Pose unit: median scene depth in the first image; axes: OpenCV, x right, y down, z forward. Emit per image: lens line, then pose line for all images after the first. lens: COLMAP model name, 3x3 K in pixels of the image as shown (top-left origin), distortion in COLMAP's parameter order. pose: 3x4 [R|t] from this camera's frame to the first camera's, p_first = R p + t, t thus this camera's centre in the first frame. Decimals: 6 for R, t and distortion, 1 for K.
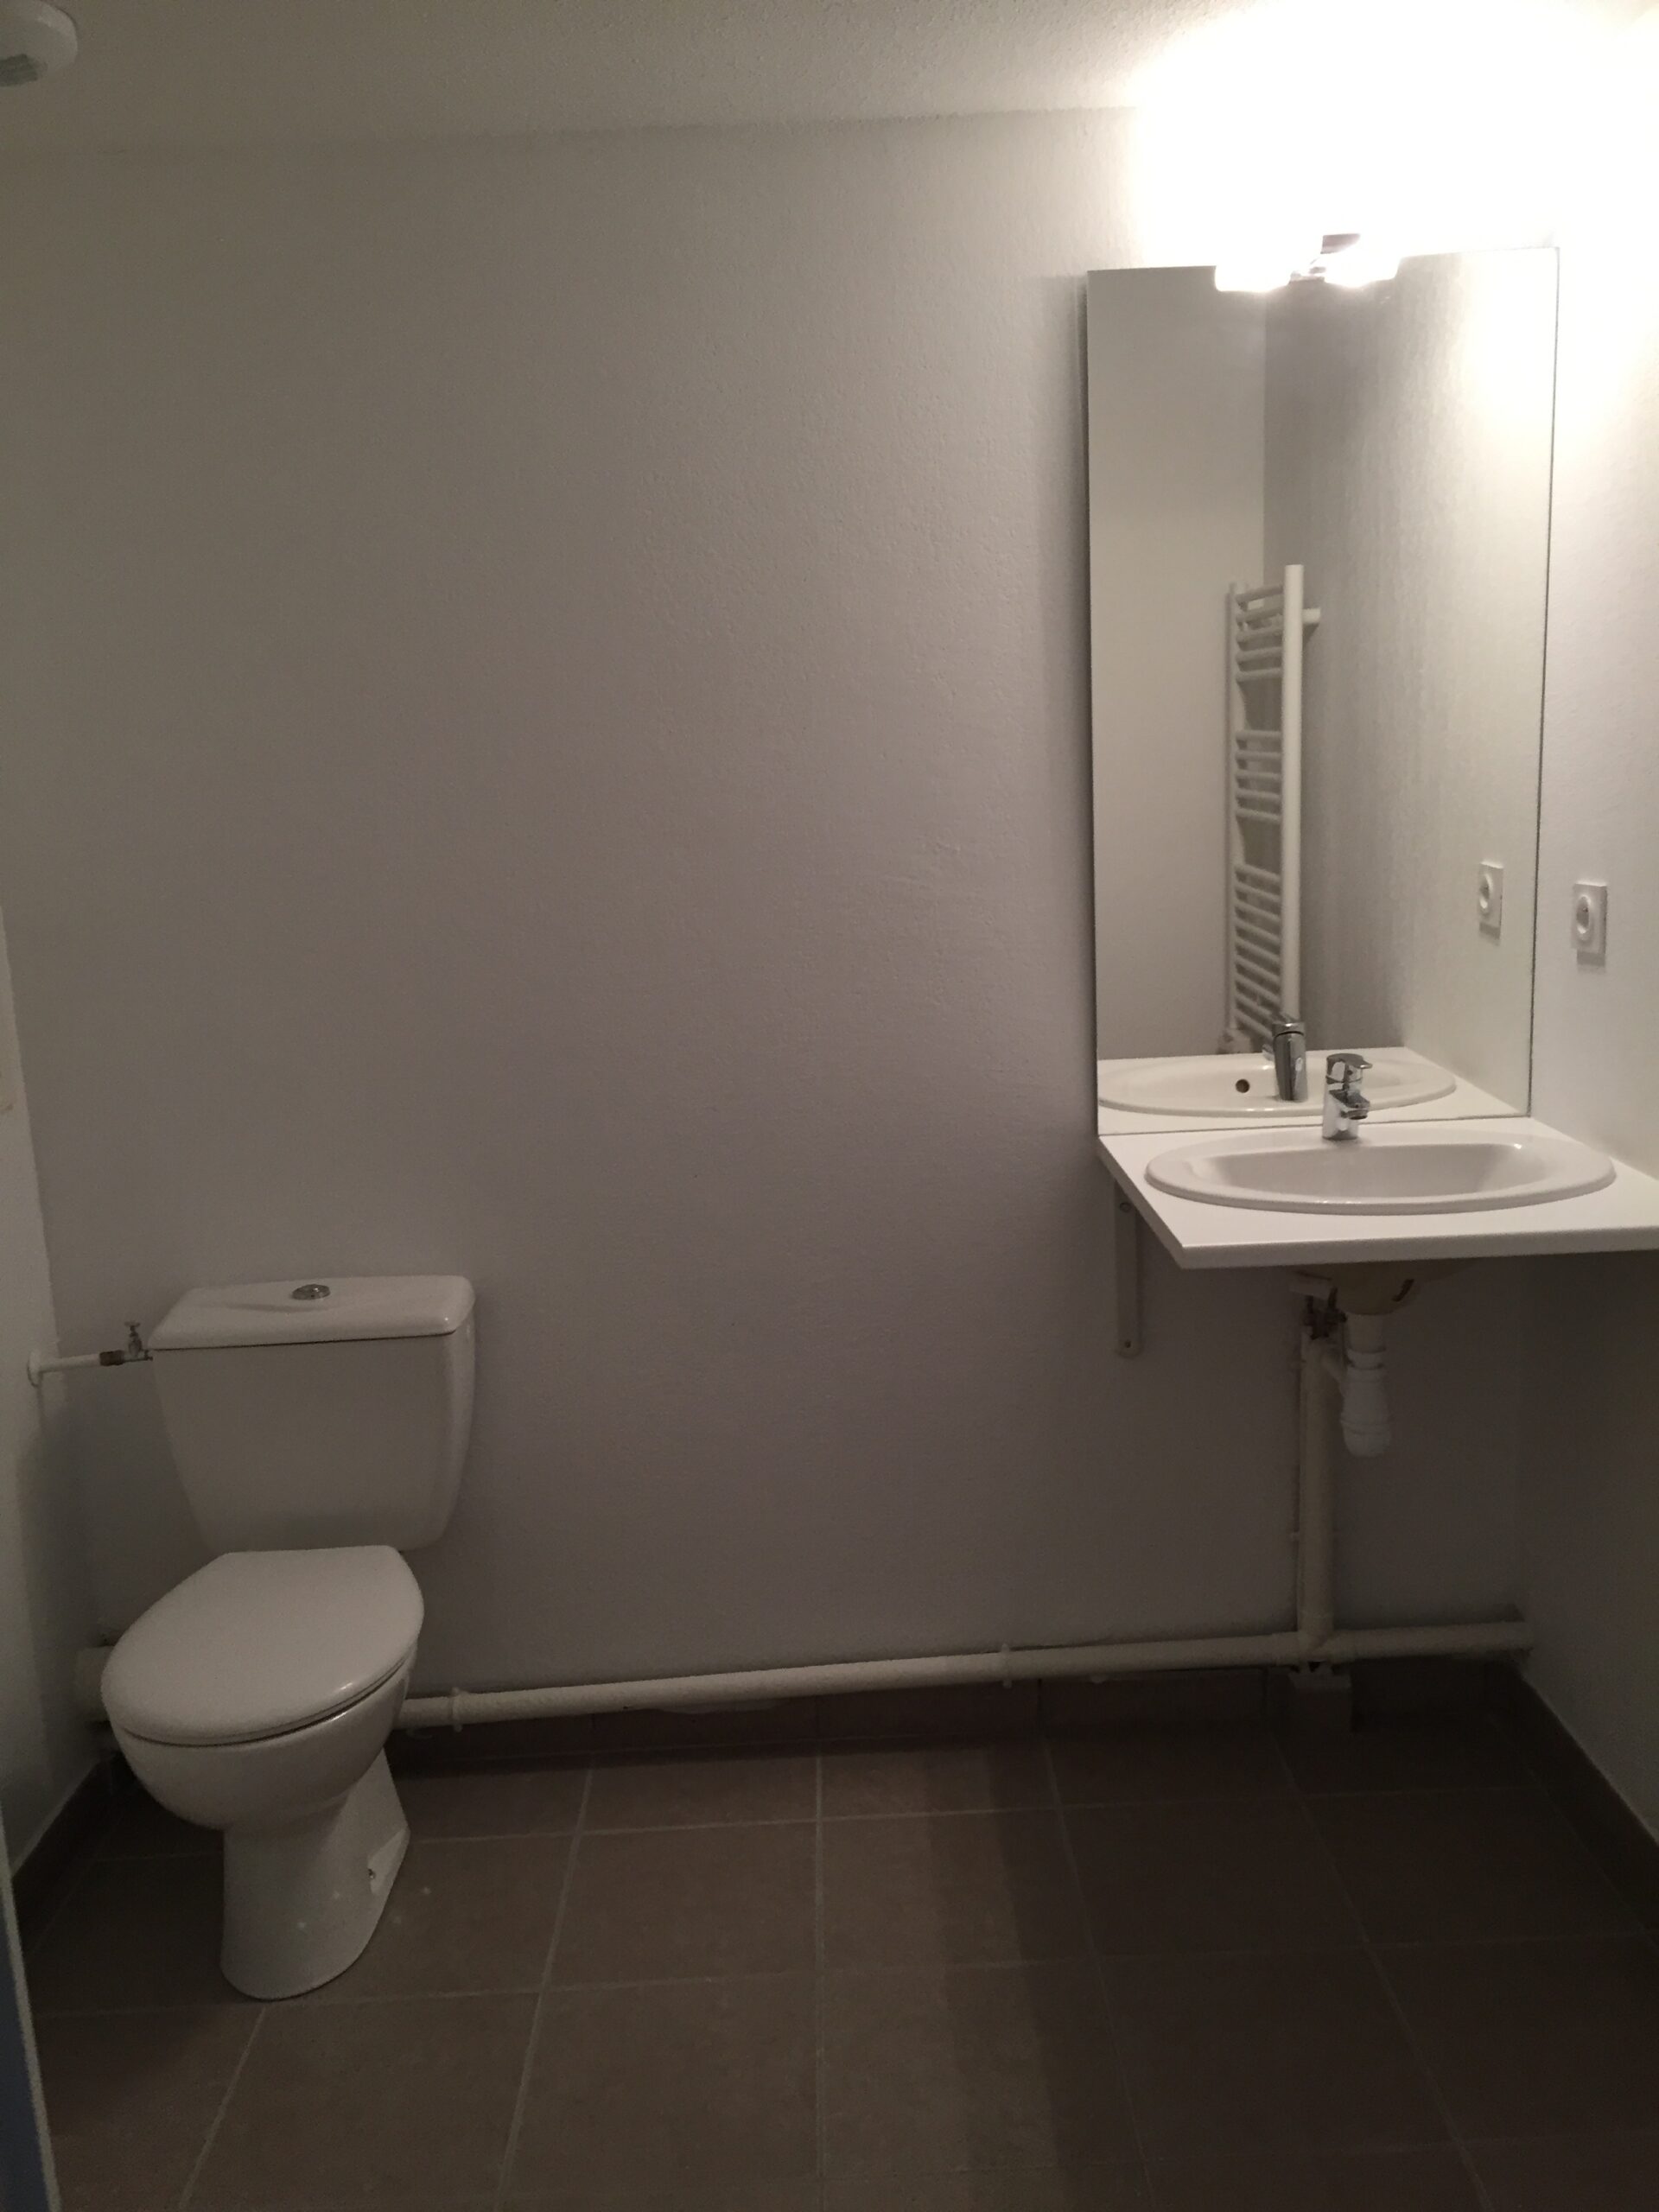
lens RADIAL K [[1879.4, 0, 834.2], [0, 1879.4, 1113.0], [0, 0, 1]] dist [0.055700, -0.060681]
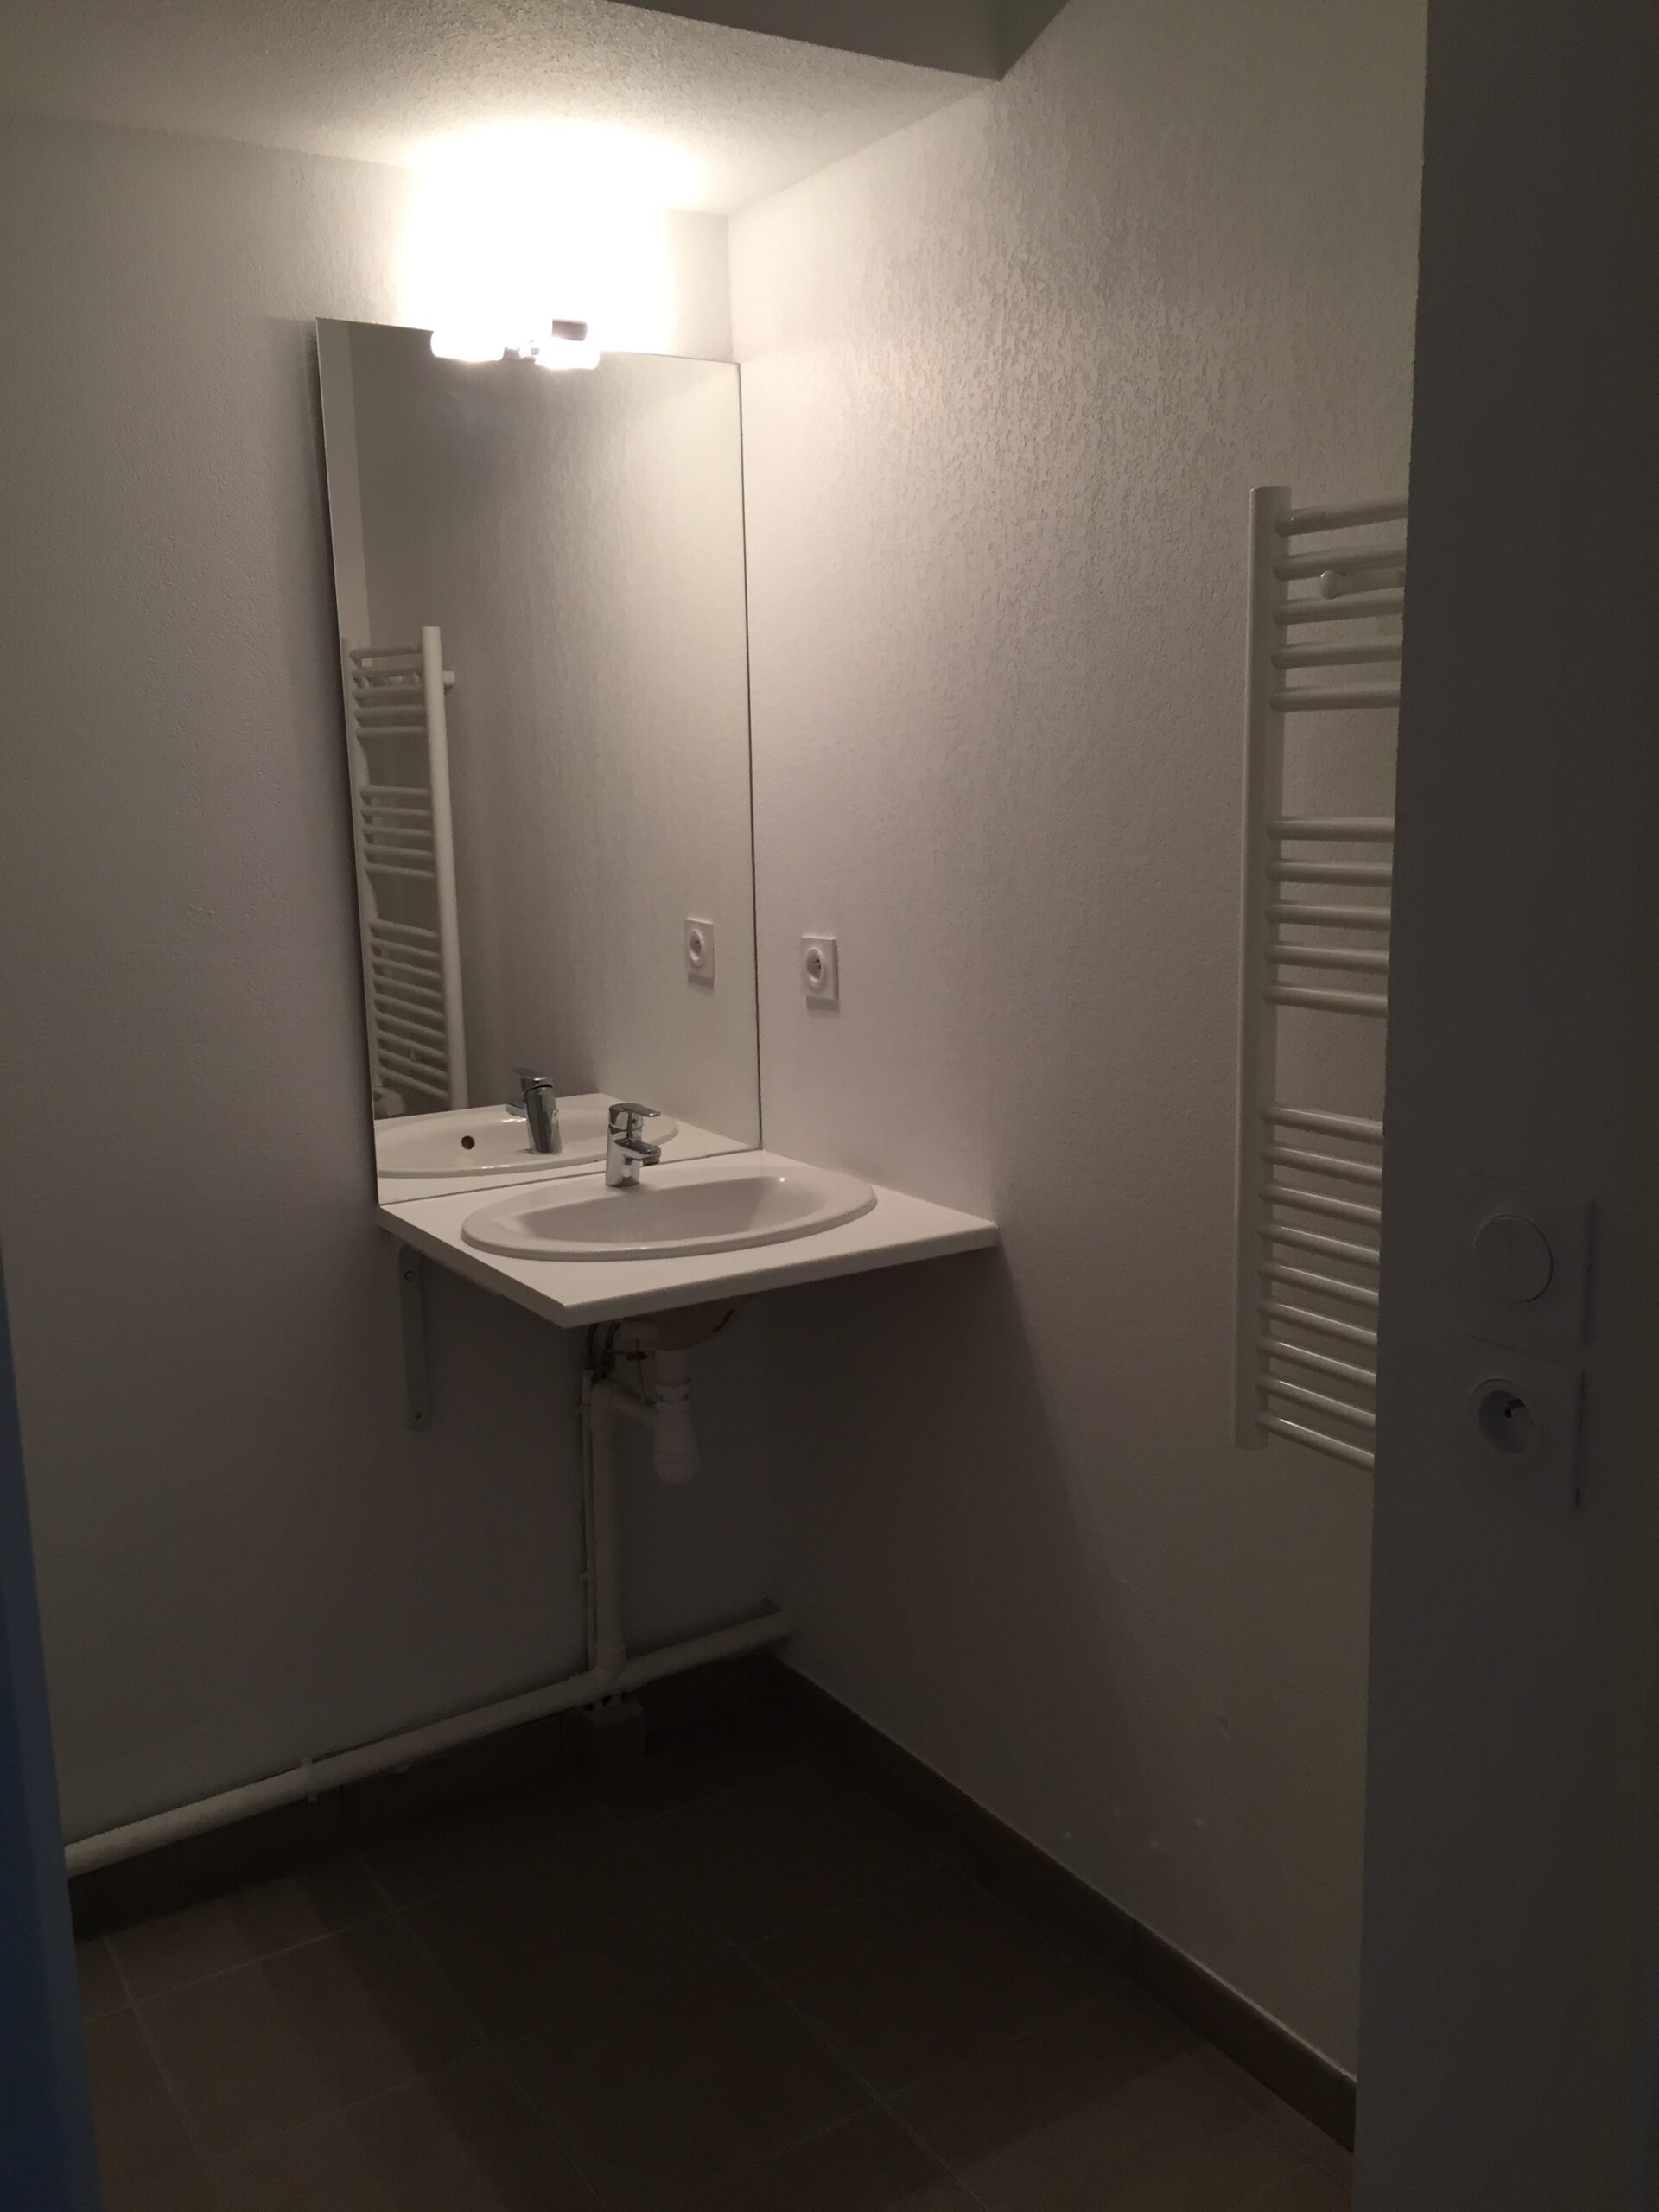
lens RADIAL K [[1879.4, 0, 837.0], [0, 1879.4, 1110.8], [0, 0, 1]] dist [0.055700, -0.060681]
pose [[0.849030, -0.069962, 0.523693, -0.161214], [0.083785, 0.996480, -0.002712, -0.013612], [-0.521659, 0.046180, 0.851903, 0.048445]]
